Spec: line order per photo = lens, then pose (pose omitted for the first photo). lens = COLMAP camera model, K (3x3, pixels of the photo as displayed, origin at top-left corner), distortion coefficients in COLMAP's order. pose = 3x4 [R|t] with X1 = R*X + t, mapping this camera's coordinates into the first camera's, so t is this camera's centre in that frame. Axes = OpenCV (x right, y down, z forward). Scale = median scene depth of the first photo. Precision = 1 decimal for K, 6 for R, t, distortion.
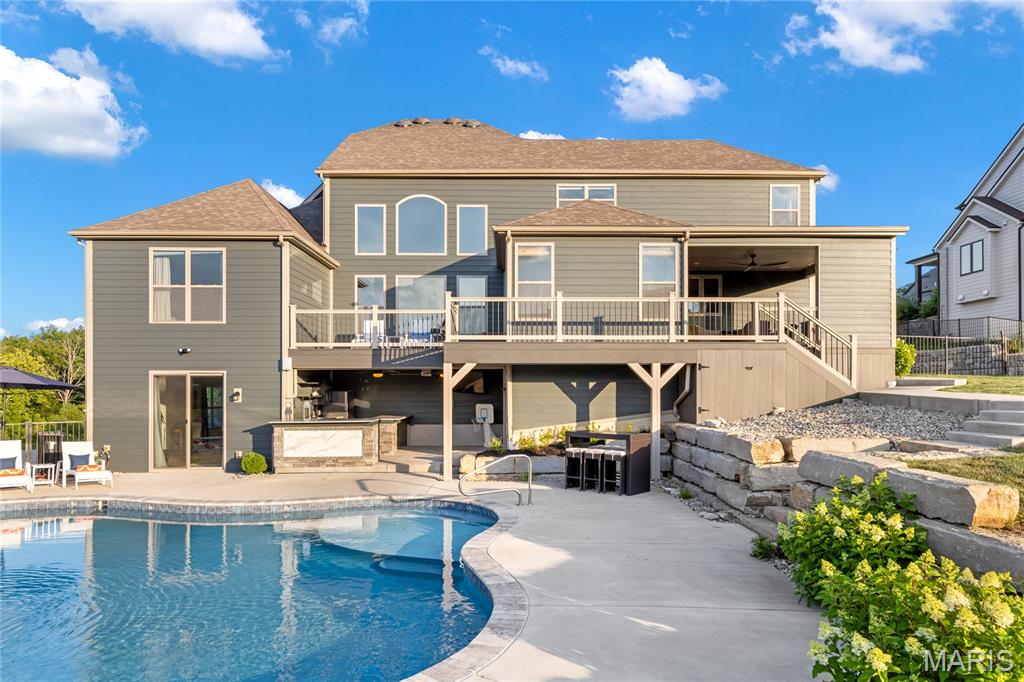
lens RADIAL K [[620.2, 0, 514.9], [0, 620.2, 385.8], [0, 0, 1]] dist [0.004295, -0.000302]
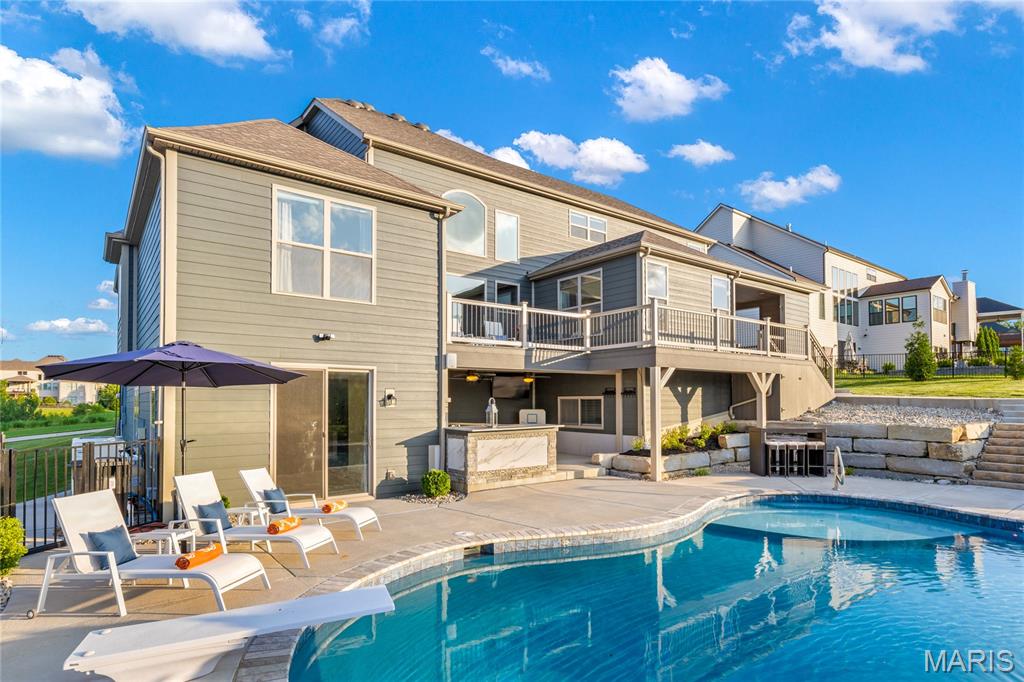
lens RADIAL K [[548.6, 0, 514.8], [0, 548.6, 380.7], [0, 0, 1]] dist [-0.000264, 0.000174]
pose [[0.803658, 0.022155, 0.594678, -0.741676], [-0.001147, 0.999363, -0.035682, 0.018073], [-0.595090, 0.027994, 0.803171, 0.360767]]
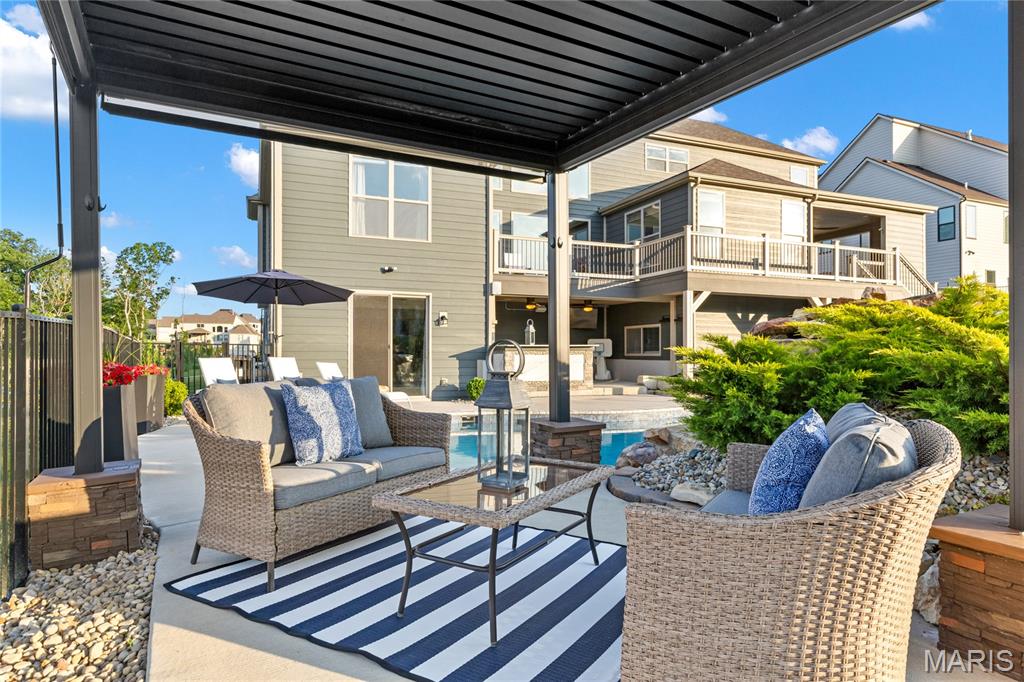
lens RADIAL K [[607.9, 0, 512.0], [0, 607.9, 341.0], [0, 0, 1]] dist [0.000580, 0.000235]
pose [[0.929411, 0.012576, 0.368832, -0.700974], [-0.005087, 0.999761, -0.021271, 0.068740], [-0.369012, 0.017893, 0.929252, 0.105825]]
